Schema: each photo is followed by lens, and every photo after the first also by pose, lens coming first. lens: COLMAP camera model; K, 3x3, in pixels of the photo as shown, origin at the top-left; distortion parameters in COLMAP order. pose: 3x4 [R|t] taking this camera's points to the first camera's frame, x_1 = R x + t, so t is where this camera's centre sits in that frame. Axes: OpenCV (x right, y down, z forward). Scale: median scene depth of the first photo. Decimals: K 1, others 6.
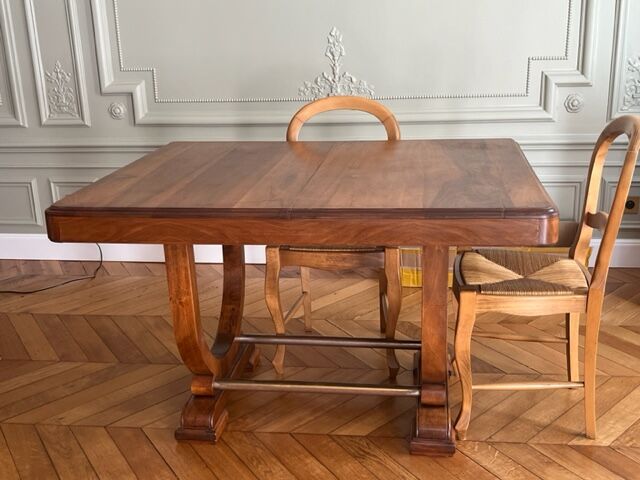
lens RADIAL K [[772.6, 0, 323.2], [0, 772.6, 240.5], [0, 0, 1]] dist [0.000649, 0.000000]
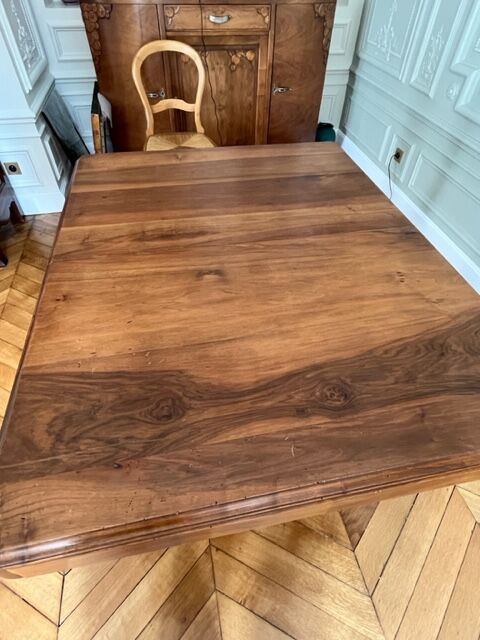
lens RADIAL K [[356.9, 0, 240.1], [0, 356.9, 318.4], [0, 0, 1]] dist [0.001449, 0.000089]
pose [[0.329109, 0.712388, -0.619832, 0.304484], [-0.302160, 0.701334, 0.645624, -0.295919], [0.894643, -0.025192, 0.446070, 0.813575]]
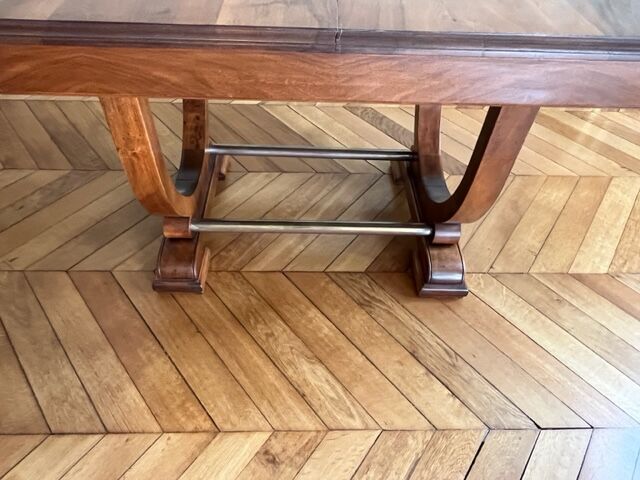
lens RADIAL K [[464.2, 0, 314.4], [0, 464.2, 241.3], [0, 0, 1]] dist [-0.002270, -0.008184]
pose [[0.986036, -0.065493, 0.153110, -0.089907], [-0.018568, 0.870445, 0.491916, -0.055090], [-0.165491, -0.487890, 0.857074, 0.552289]]
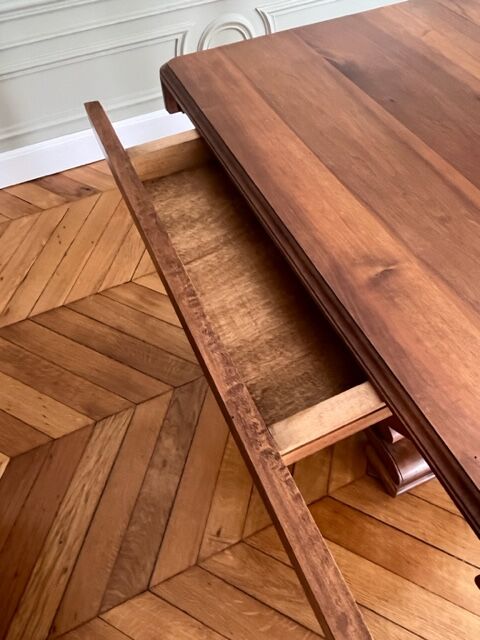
lens RADIAL K [[464.2, 0, 243.2], [0, 464.2, 308.0], [0, 0, 1]] dist [-0.002270, -0.008184]
pose [[0.842308, -0.438532, 0.313381, -0.396689], [0.166498, 0.764674, 0.622536, -0.233279], [-0.512636, -0.472190, 0.717106, 0.835514]]
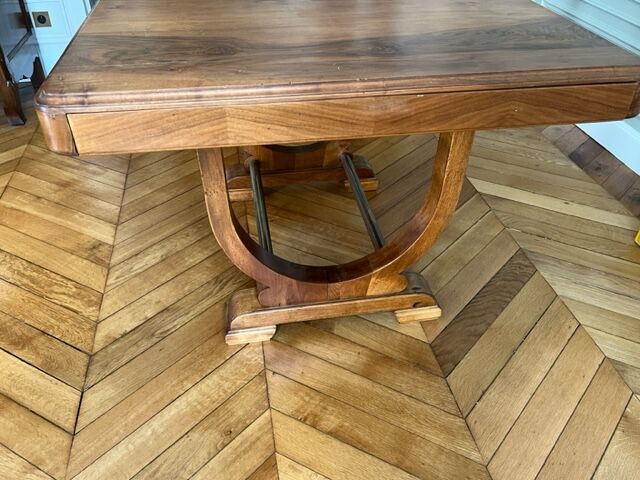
lens RADIAL K [[523.5, 0, 318.8], [0, 523.5, 240.6], [0, 0, 1]] dist [0.026294, -0.014072]
pose [[0.307932, 0.608874, -0.731061, 0.565745], [-0.294924, 0.791637, 0.535100, -0.185457], [0.904543, 0.050833, 0.423342, 0.789236]]
